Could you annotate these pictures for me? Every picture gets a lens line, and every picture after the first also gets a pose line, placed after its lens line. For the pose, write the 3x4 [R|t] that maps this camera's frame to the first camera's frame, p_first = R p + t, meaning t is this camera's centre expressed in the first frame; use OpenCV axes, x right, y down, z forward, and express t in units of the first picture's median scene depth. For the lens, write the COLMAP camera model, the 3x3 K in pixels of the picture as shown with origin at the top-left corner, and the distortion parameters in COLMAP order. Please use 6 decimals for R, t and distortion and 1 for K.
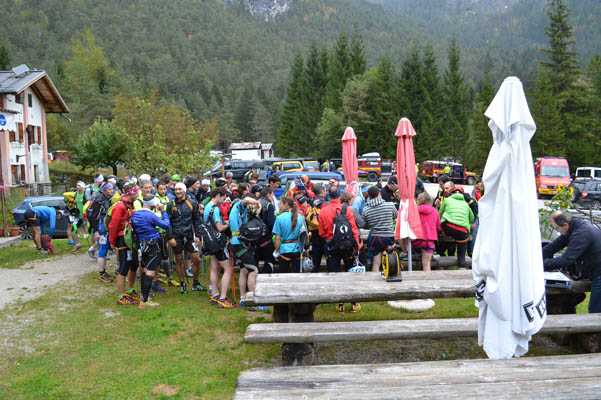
lens RADIAL K [[496.8, 0, 300.5], [0, 496.8, 200.0], [0, 0, 1]] dist [-0.072578, 0.007480]
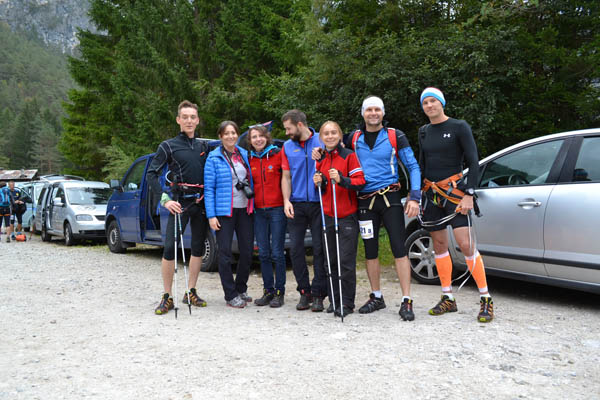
lens RADIAL K [[486.0, 0, 300.0], [0, 486.0, 200.0], [0, 0, 1]] dist [-0.088189, 0.015696]
pose [[0.921236, 0.013892, 0.388757, -0.004939], [0.025350, 0.995094, -0.095630, -0.008269], [-0.388178, 0.097953, 0.916364, 0.145969]]
